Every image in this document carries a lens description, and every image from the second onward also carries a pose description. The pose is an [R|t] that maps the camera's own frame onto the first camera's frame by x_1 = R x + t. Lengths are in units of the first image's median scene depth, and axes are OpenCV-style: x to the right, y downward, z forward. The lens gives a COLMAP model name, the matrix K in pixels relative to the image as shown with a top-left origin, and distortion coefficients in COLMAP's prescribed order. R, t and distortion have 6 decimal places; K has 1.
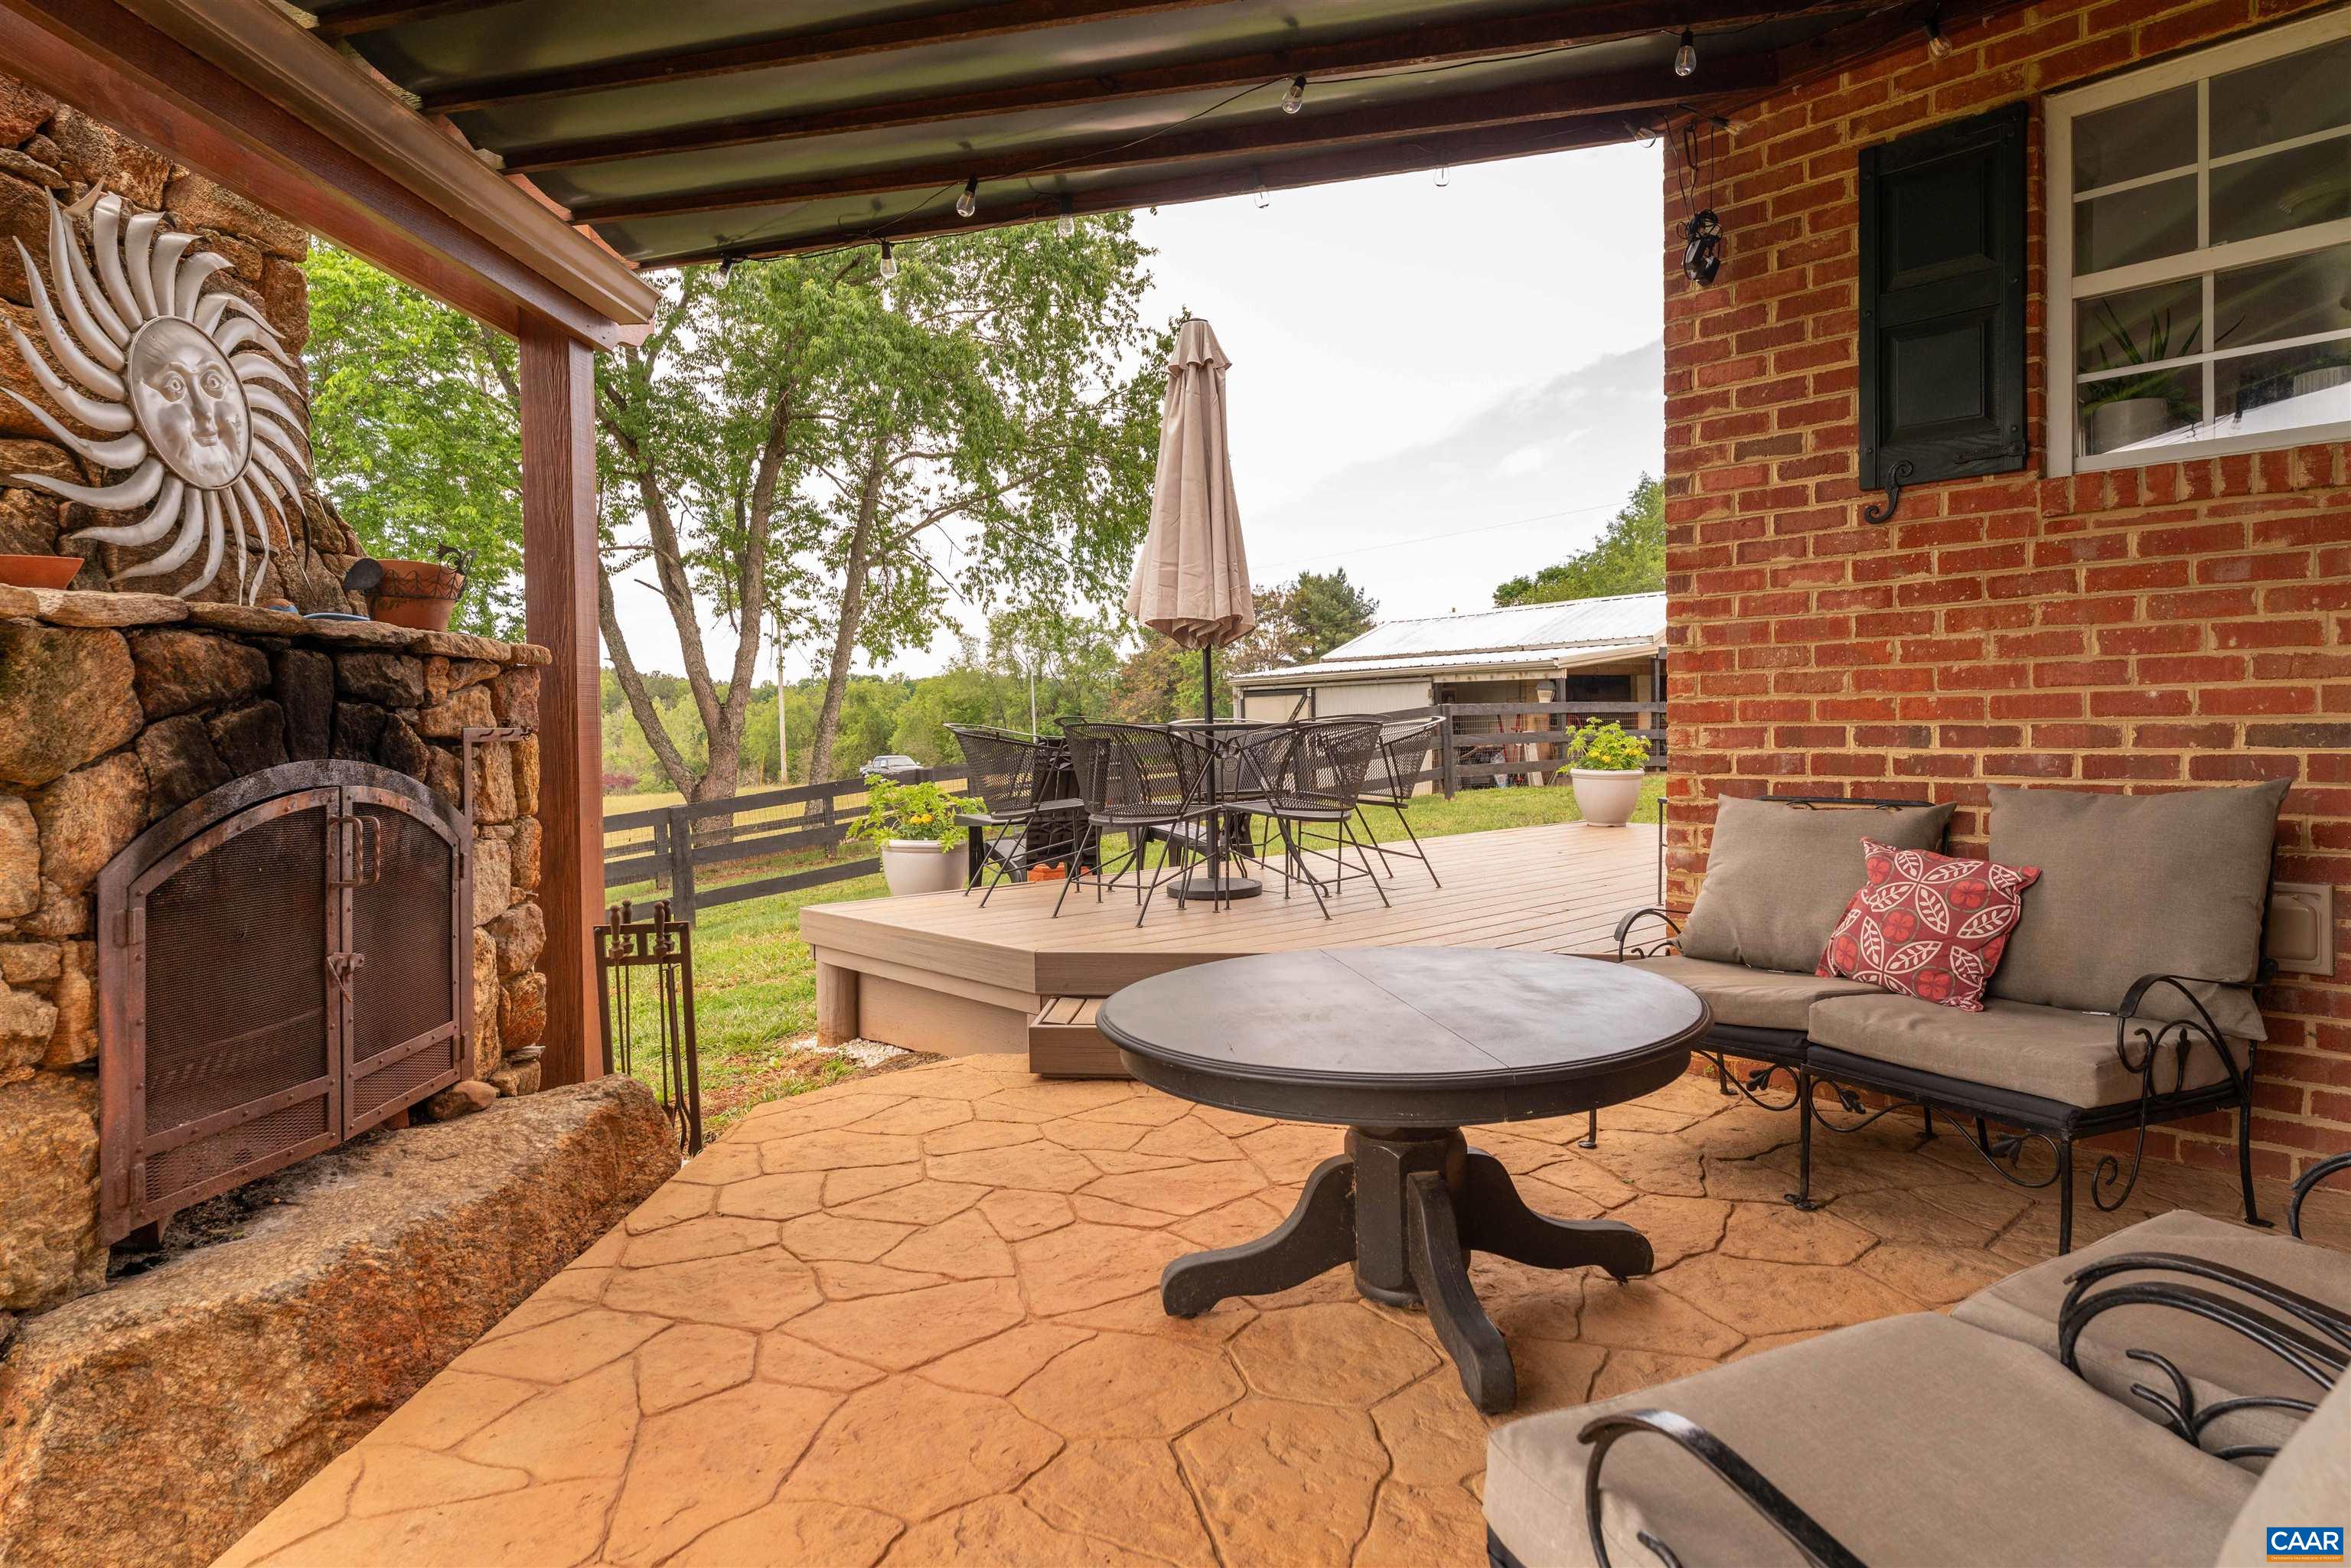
lens RADIAL K [[1392.0, 0, 1175.5], [0, 1392.0, 784.0], [0, 0, 1]] dist [-0.000160, -0.000074]
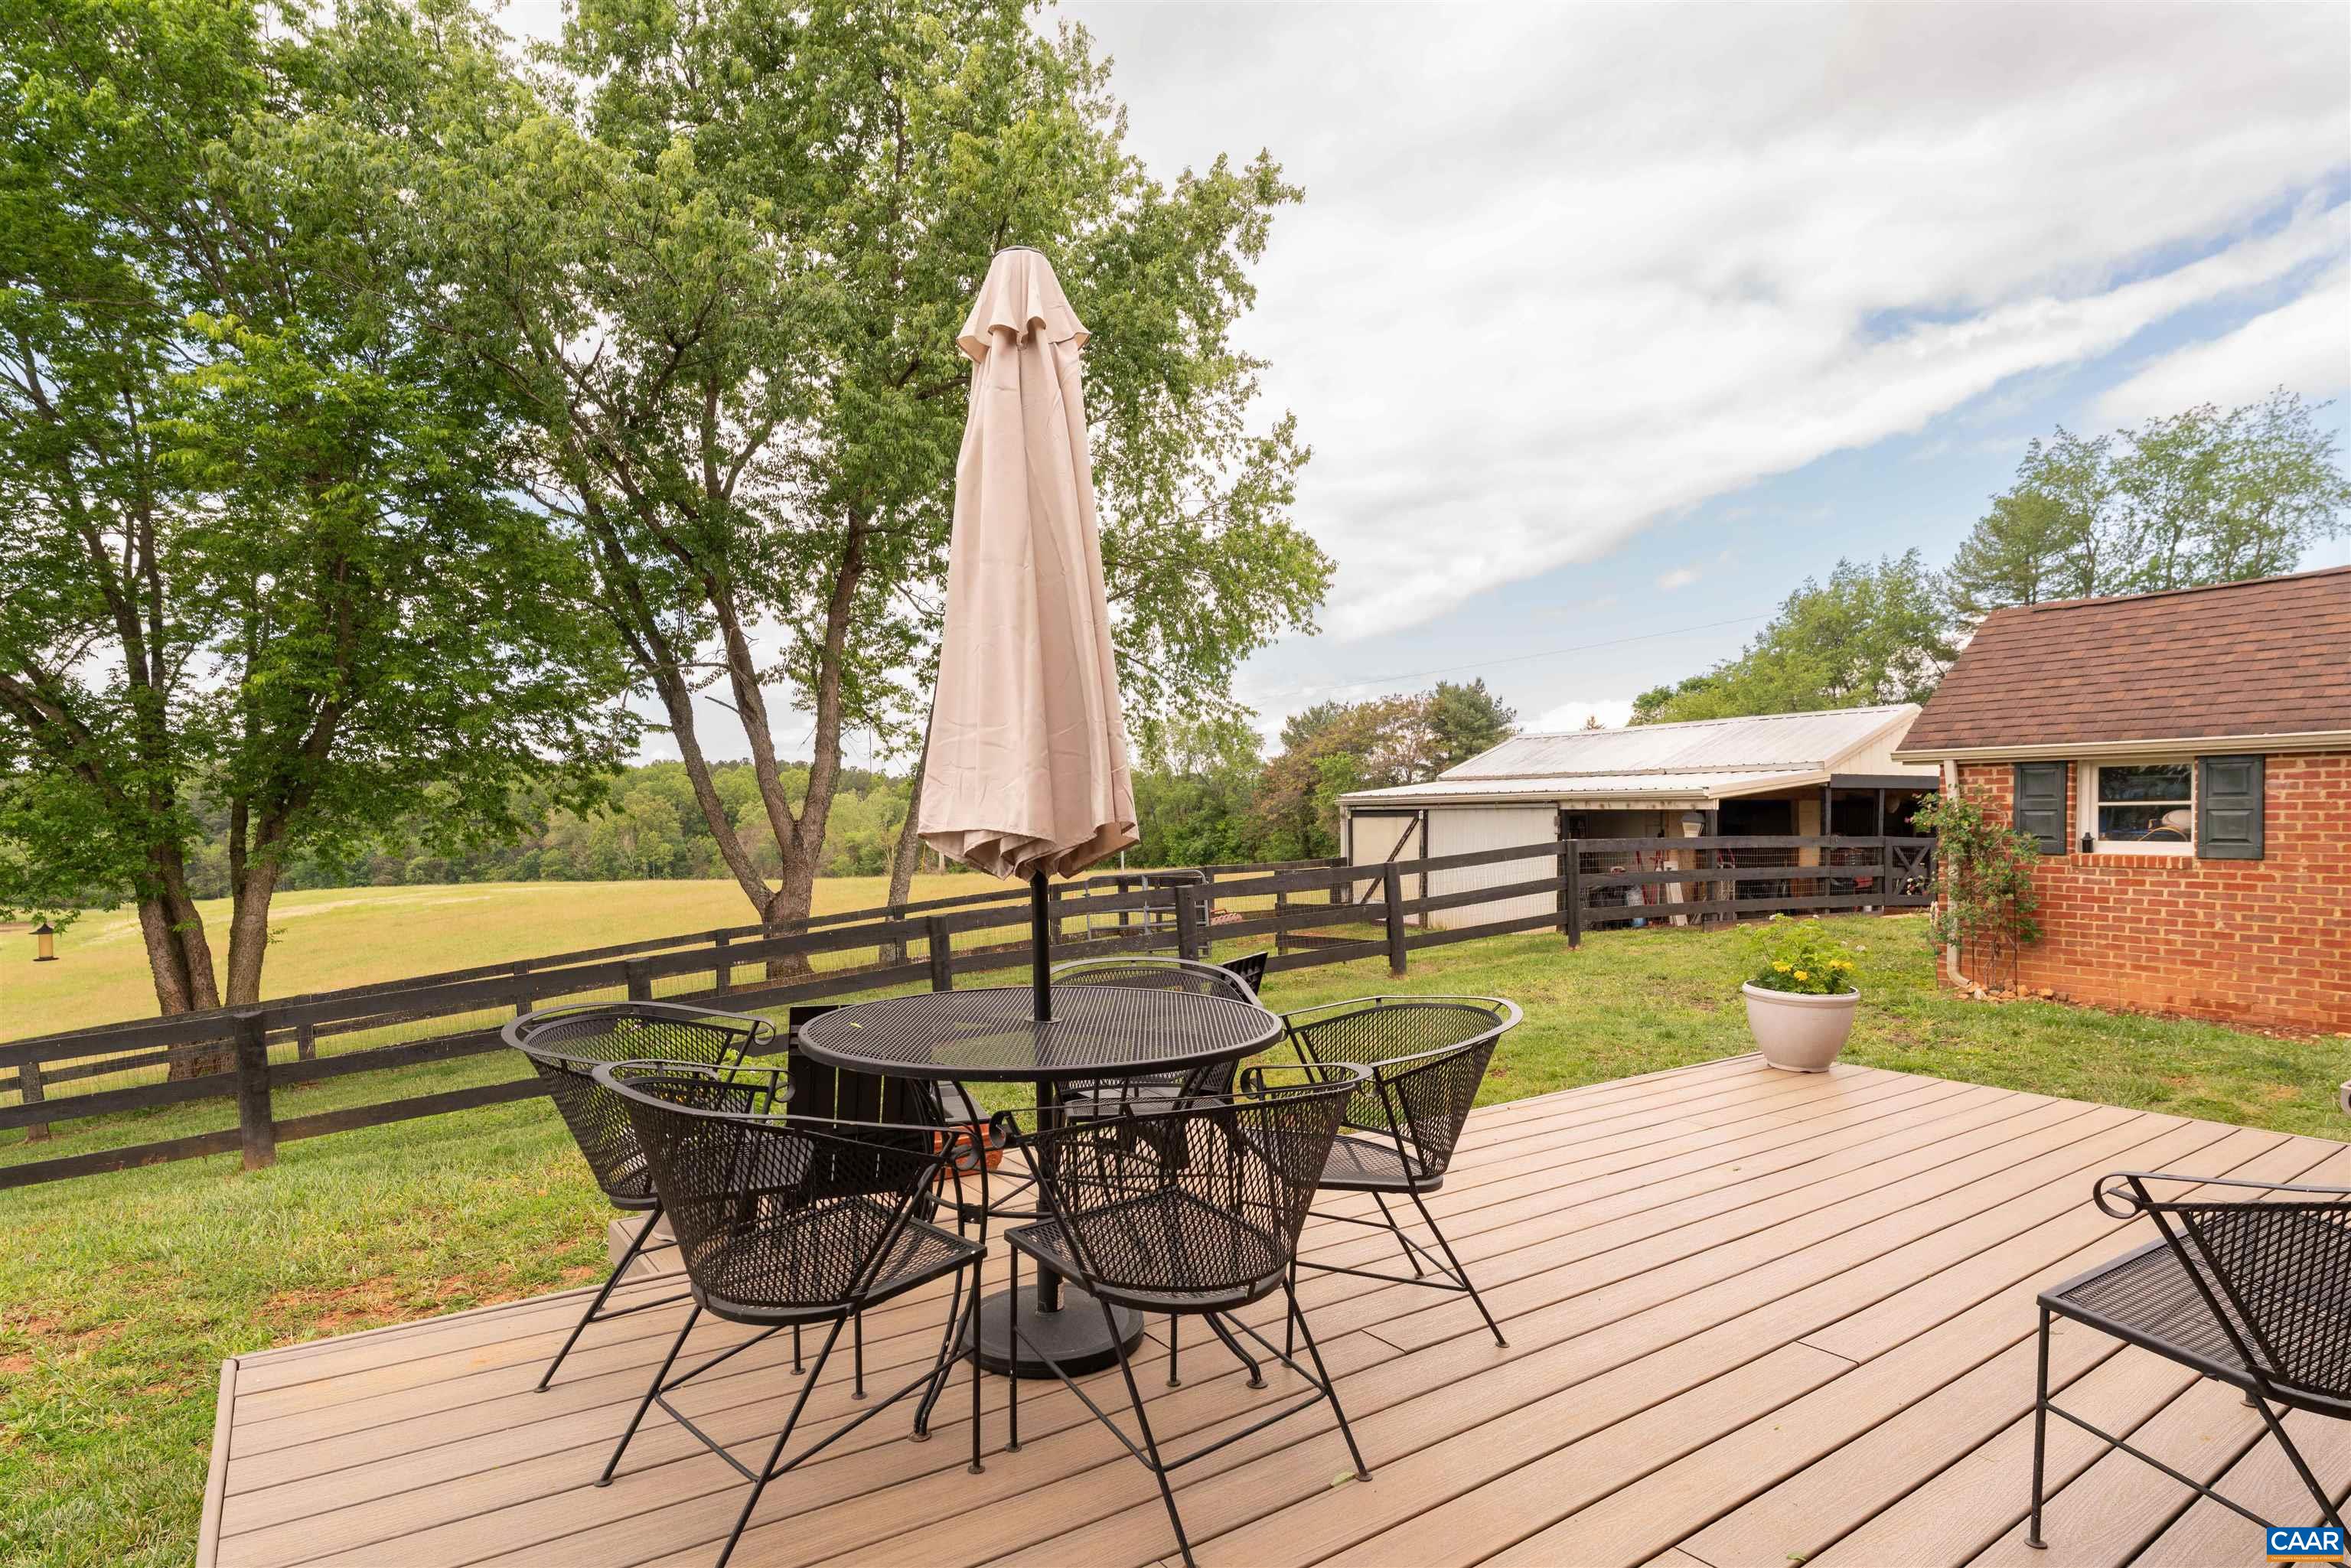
lens RADIAL K [[978.7, 0, 1175.5], [0, 978.7, 784.0], [0, 0, 1]] dist [-0.010343, 0.000033]
pose [[0.976900, 0.026470, -0.212050, 0.078069], [-0.034119, 0.998889, -0.032494, -0.063077], [0.210954, 0.038979, 0.976718, 0.335569]]
